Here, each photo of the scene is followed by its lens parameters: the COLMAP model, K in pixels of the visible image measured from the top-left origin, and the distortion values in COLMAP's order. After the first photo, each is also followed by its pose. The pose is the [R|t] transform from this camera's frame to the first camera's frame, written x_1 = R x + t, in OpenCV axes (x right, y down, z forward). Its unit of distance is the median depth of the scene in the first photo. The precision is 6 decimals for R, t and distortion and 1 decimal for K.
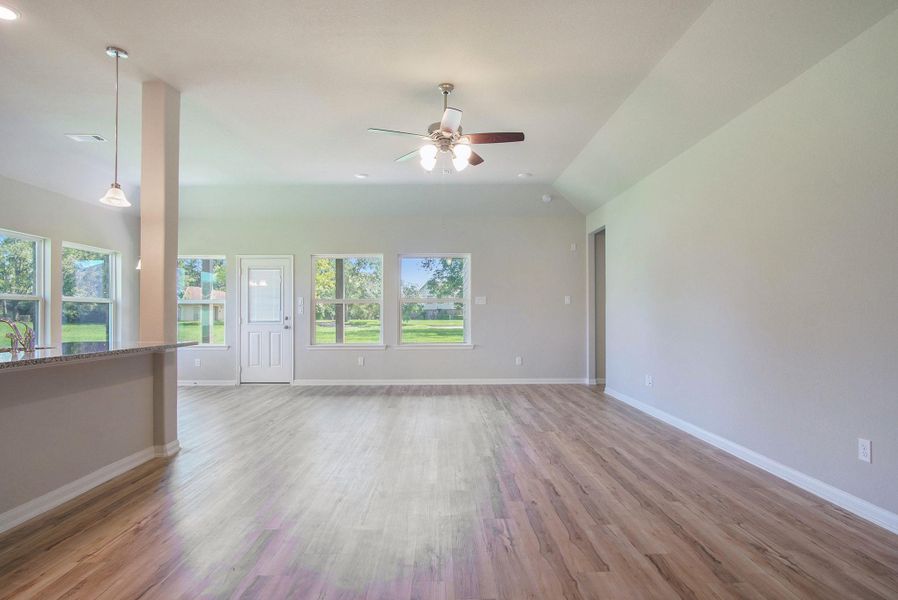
lens RADIAL K [[486.1, 0, 444.2], [0, 486.1, 306.7], [0, 0, 1]] dist [-0.007048, -0.001481]
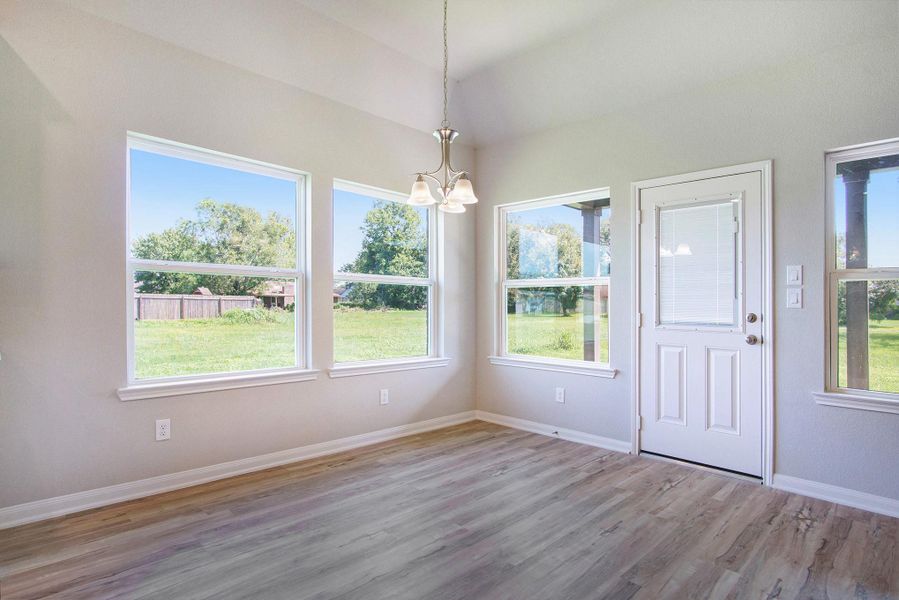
lens RADIAL K [[477.0, 0, 427.6], [0, 477.0, 293.4], [0, 0, 1]] dist [-0.006998, -0.000878]
pose [[0.679202, -0.005422, -0.733931, -0.293799], [-0.005105, 0.999914, -0.012112, 0.012759], [0.733933, 0.011973, 0.679116, 0.713256]]
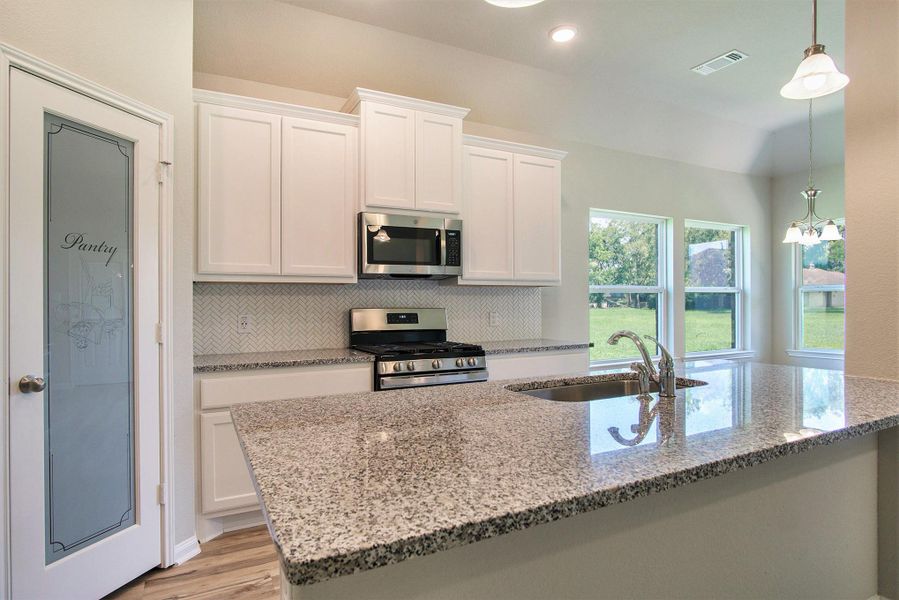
lens RADIAL K [[486.6, 0, 444.7], [0, 486.6, 306.7], [0, 0, 1]] dist [-0.007048, -0.001481]
pose [[0.451026, 0.008339, -0.892472, -0.243265], [0.018303, 0.999660, 0.018590, -0.009910], [0.892323, -0.024720, 0.450719, 0.268352]]
